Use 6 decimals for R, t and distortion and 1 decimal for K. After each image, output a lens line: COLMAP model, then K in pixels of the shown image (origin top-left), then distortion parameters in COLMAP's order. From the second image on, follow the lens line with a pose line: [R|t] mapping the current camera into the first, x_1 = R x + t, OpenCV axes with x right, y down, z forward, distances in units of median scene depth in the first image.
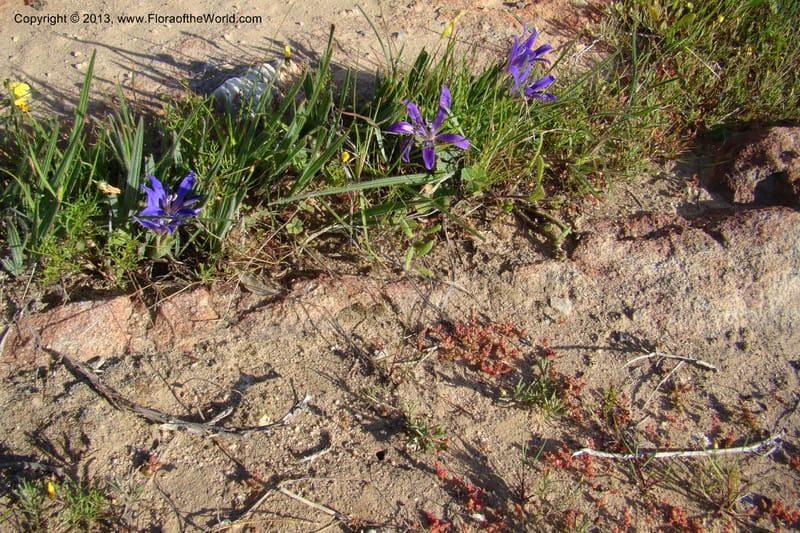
lens RADIAL K [[709.0, 0, 384.9], [0, 709.0, 267.0], [0, 0, 1]] dist [-0.185988, 0.084922]
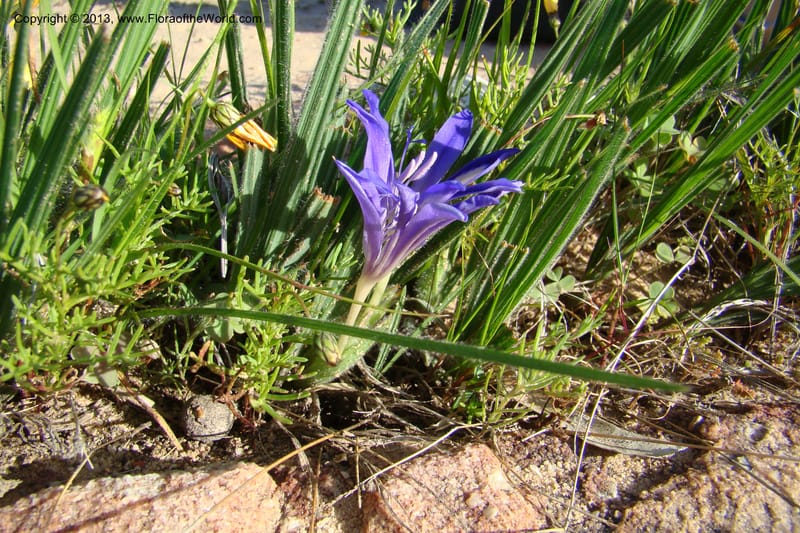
lens RADIAL K [[726.0, 0, 369.1], [0, 726.0, 283.7], [0, 0, 1]] dist [-0.197524, 0.083289]
pose [[0.998994, -0.036758, -0.025685, -0.295691], [0.025514, 0.936948, -0.348537, 0.076083], [0.036877, 0.347531, 0.936943, 0.621409]]
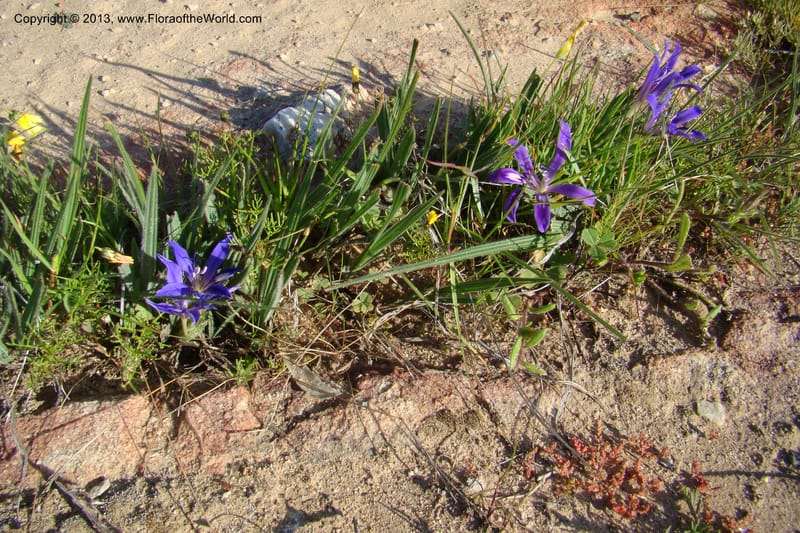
lens RADIAL K [[709.0, 0, 384.9], [0, 709.0, 267.0], [0, 0, 1]] dist [-0.185988, 0.084922]
pose [[0.995226, 0.012809, -0.096757, -0.030857], [-0.015461, 0.999524, -0.026712, -0.078950], [0.096369, 0.028081, 0.994949, 0.242803]]
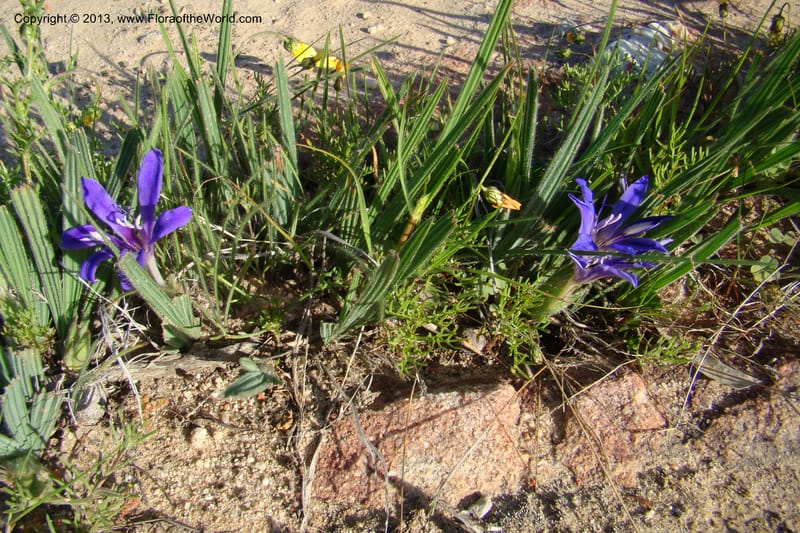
lens RADIAL K [[709.0, 0, 384.9], [0, 709.0, 267.0], [0, 0, 1]] dist [-0.185988, 0.084922]
pose [[0.973008, 0.018822, -0.230003, -0.324252], [-0.025791, 0.999294, -0.027330, -0.036373], [0.229326, 0.032524, 0.972806, 0.366684]]
